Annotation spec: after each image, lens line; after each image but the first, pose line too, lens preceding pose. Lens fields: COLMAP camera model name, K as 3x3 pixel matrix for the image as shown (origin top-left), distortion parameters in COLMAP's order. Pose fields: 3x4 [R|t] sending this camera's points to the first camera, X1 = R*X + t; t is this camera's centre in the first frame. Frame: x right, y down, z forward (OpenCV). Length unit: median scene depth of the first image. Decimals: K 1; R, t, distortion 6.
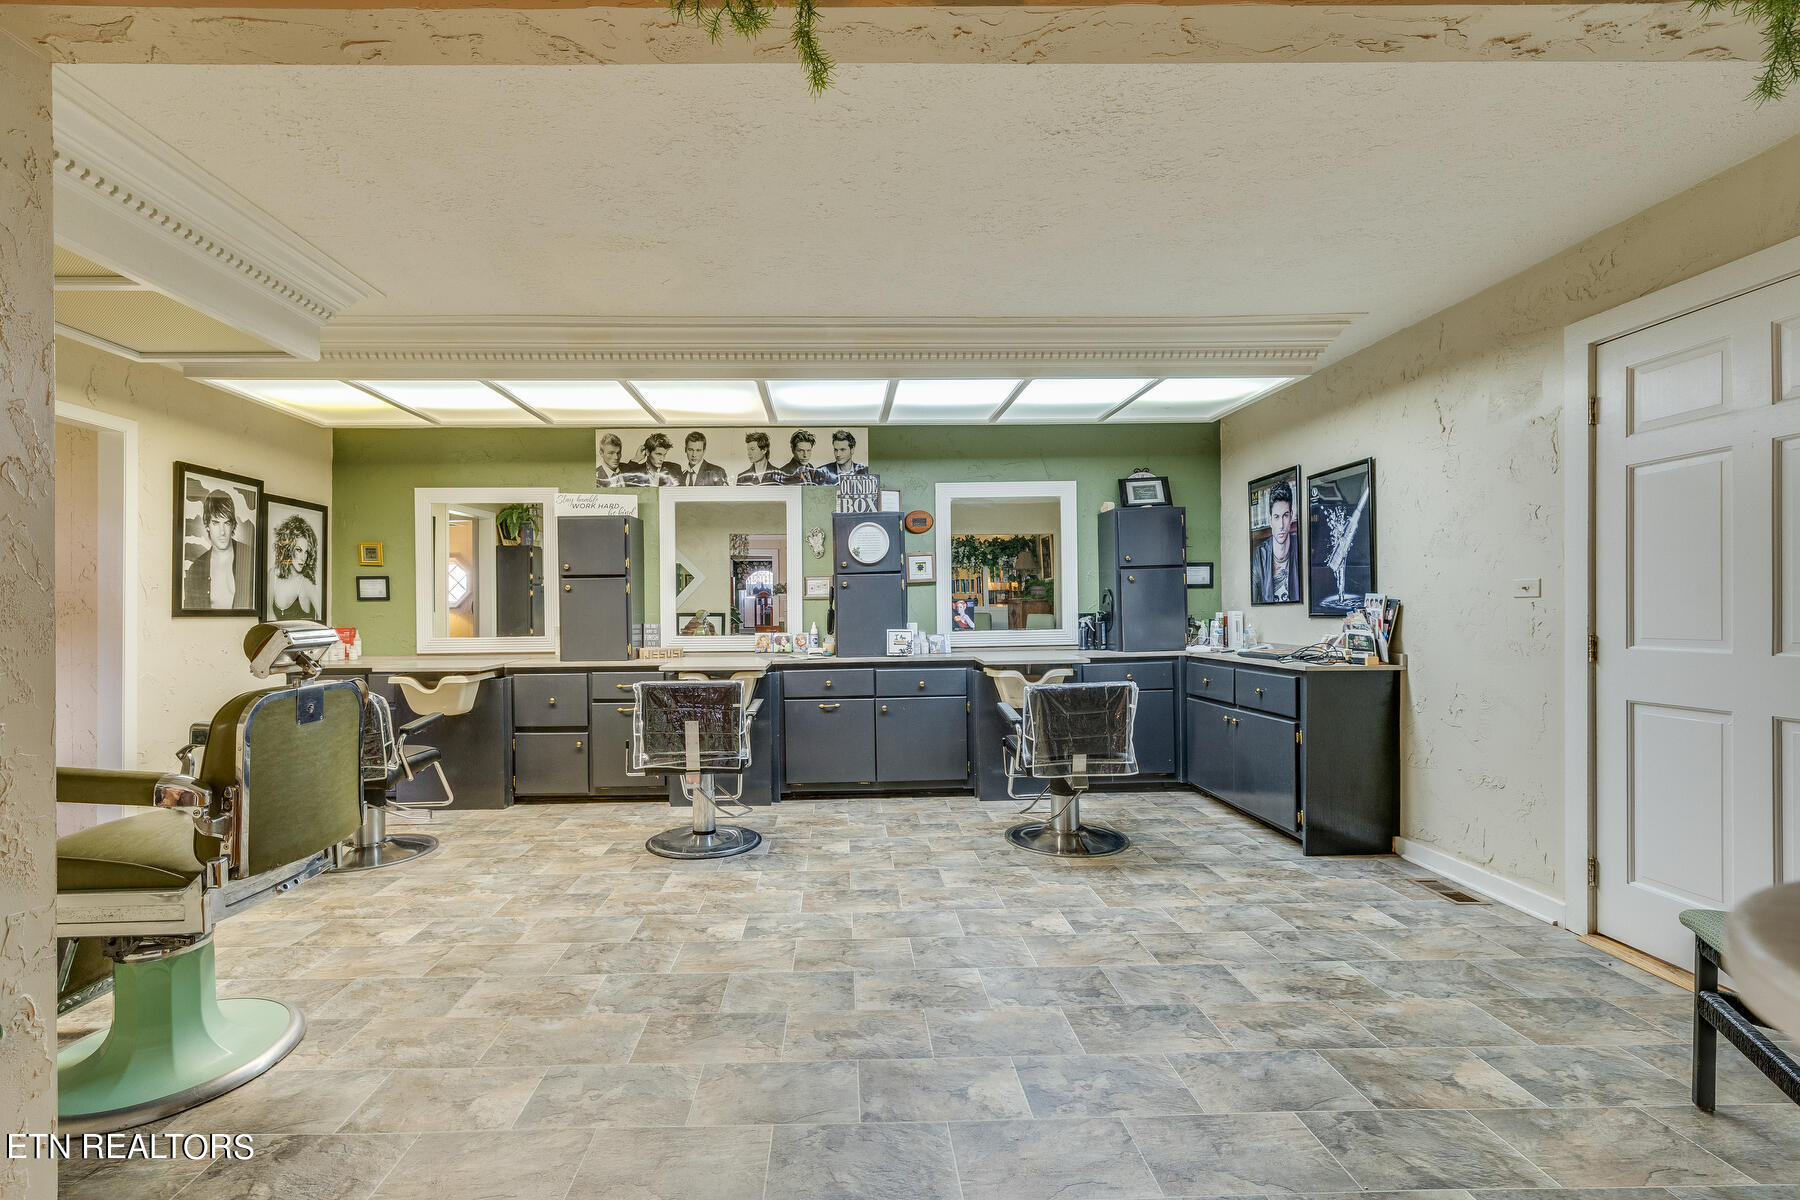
lens RADIAL K [[768.4, 0, 849.1], [0, 768.4, 620.6], [0, 0, 1]] dist [-0.016824, -0.000229]
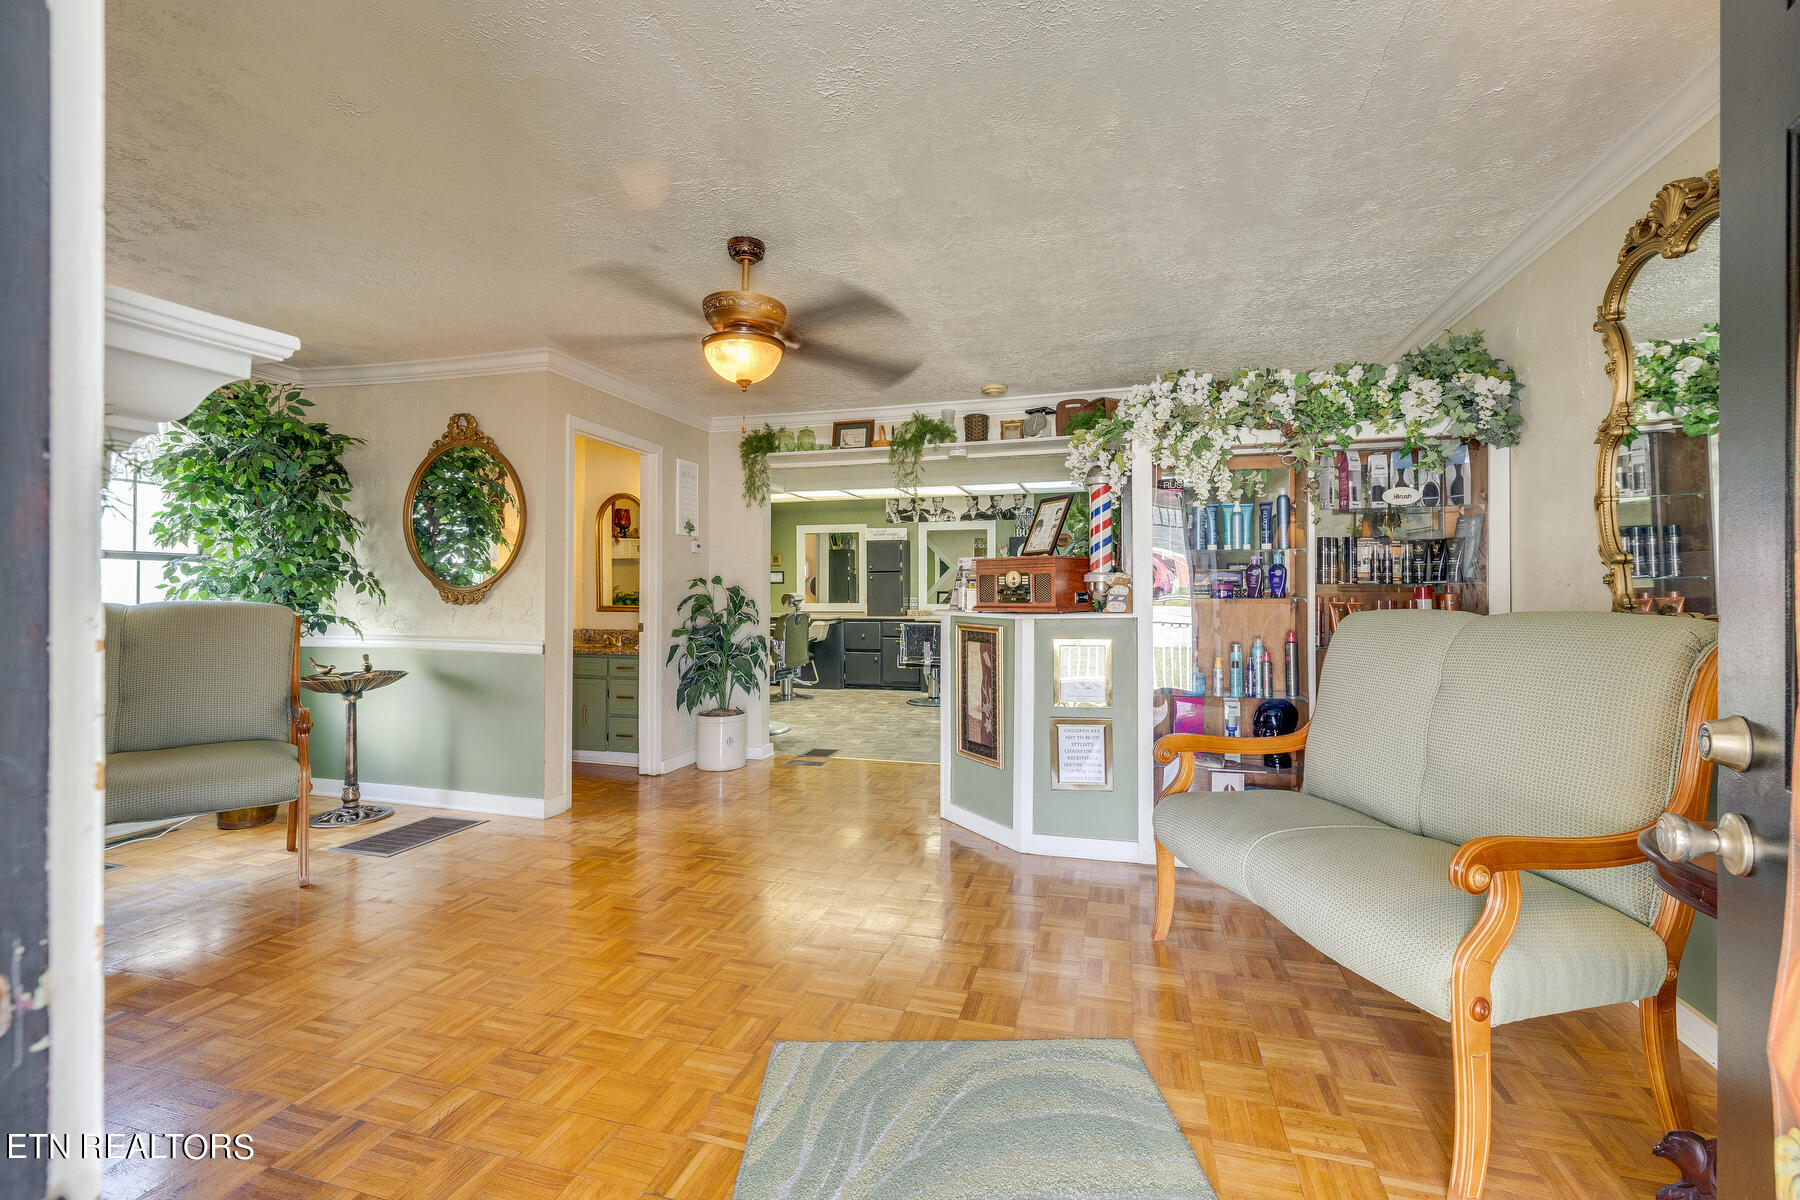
lens RADIAL K [[768.4, 0, 907.1], [0, 768.4, 589.0], [0, 0, 1]] dist [-0.016824, -0.000229]
pose [[0.957397, 0.007992, -0.288664, 0.274839], [-0.011316, 0.999887, -0.009846, 0.003644], [0.288553, 0.012693, 0.957380, -0.817479]]
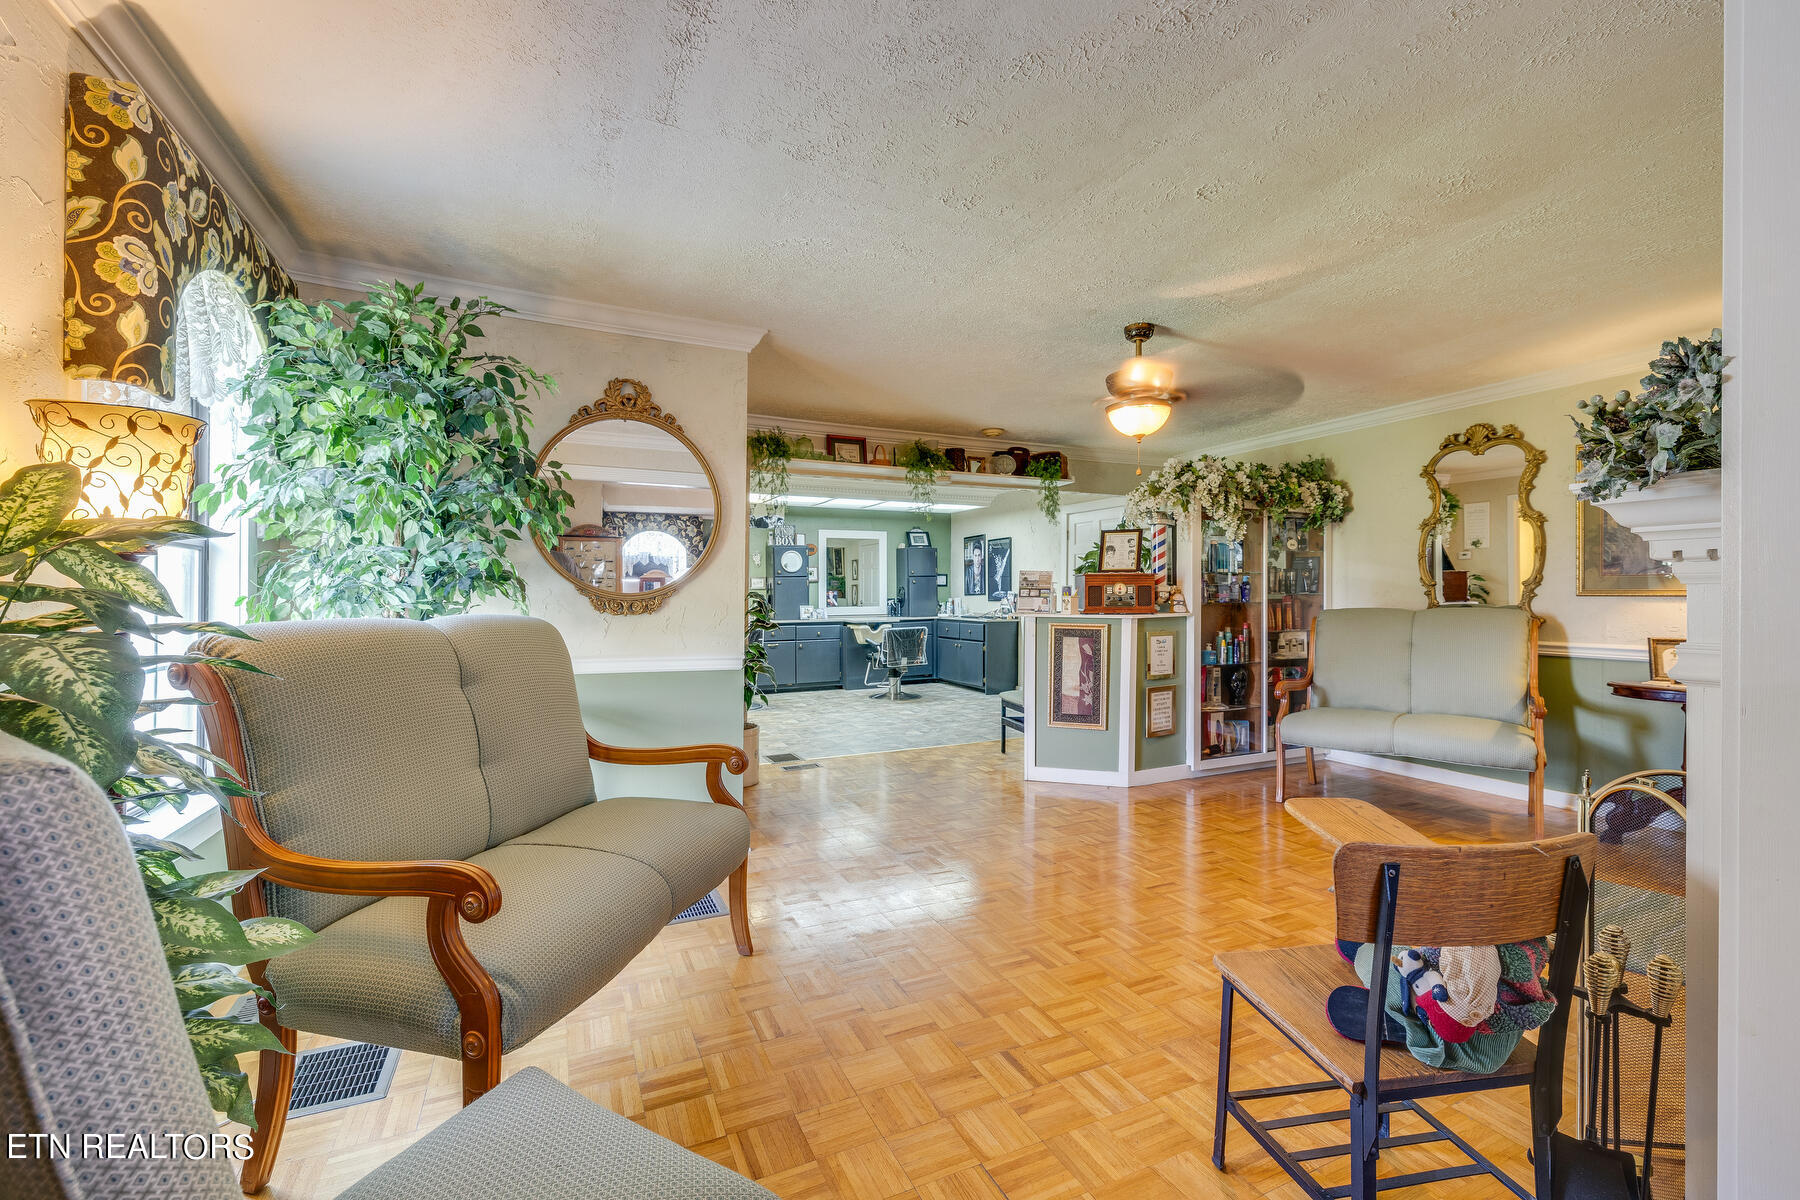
lens RADIAL K [[768.4, 0, 896.1], [0, 768.4, 605.1], [0, 0, 1]] dist [-0.016824, -0.000229]
pose [[0.911704, 0.004800, 0.410819, -0.531710], [-0.005393, 0.999985, 0.000285, 0.008048], [-0.410812, -0.002475, 0.911717, -0.881935]]
